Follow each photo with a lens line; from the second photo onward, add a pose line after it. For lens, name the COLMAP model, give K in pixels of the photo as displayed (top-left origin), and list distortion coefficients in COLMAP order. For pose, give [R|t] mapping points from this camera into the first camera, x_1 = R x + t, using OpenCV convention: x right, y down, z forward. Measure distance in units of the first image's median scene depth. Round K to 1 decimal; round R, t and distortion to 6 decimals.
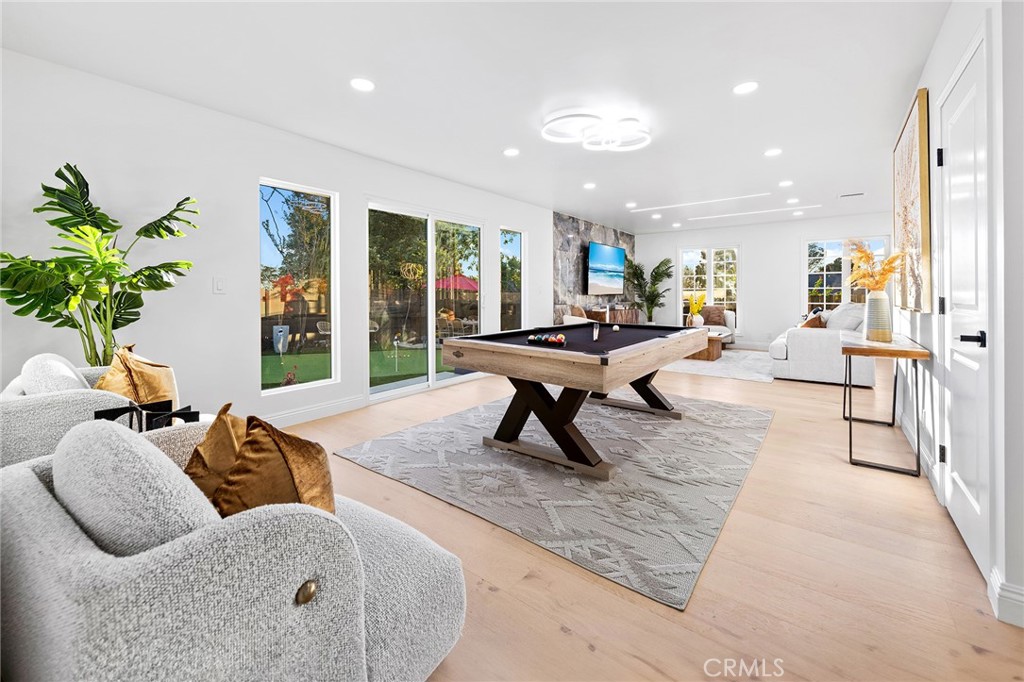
lens RADIAL K [[397.5, 0, 515.2], [0, 397.5, 310.7], [0, 0, 1]] dist [-0.000626, -0.000190]
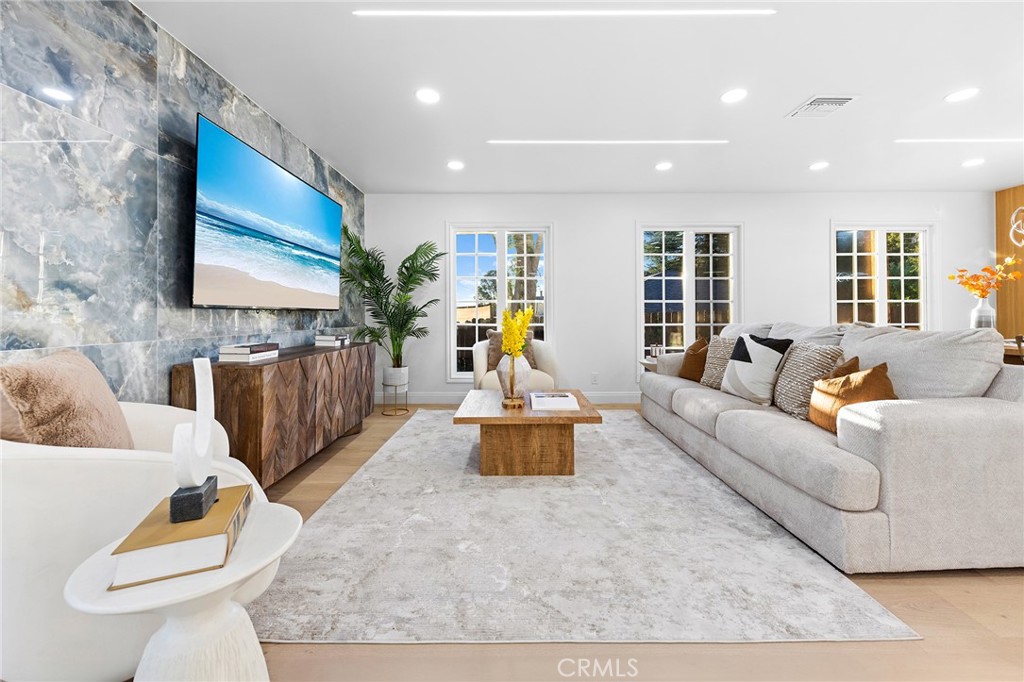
lens RADIAL K [[397.5, 0, 515.2], [0, 397.5, 310.7], [0, 0, 1]] dist [-0.000626, -0.000190]
pose [[0.791704, 0.009973, 0.610824, 0.171536], [0.023111, 0.998662, -0.046261, -0.016840], [-0.610468, 0.050741, 0.790414, 0.578810]]
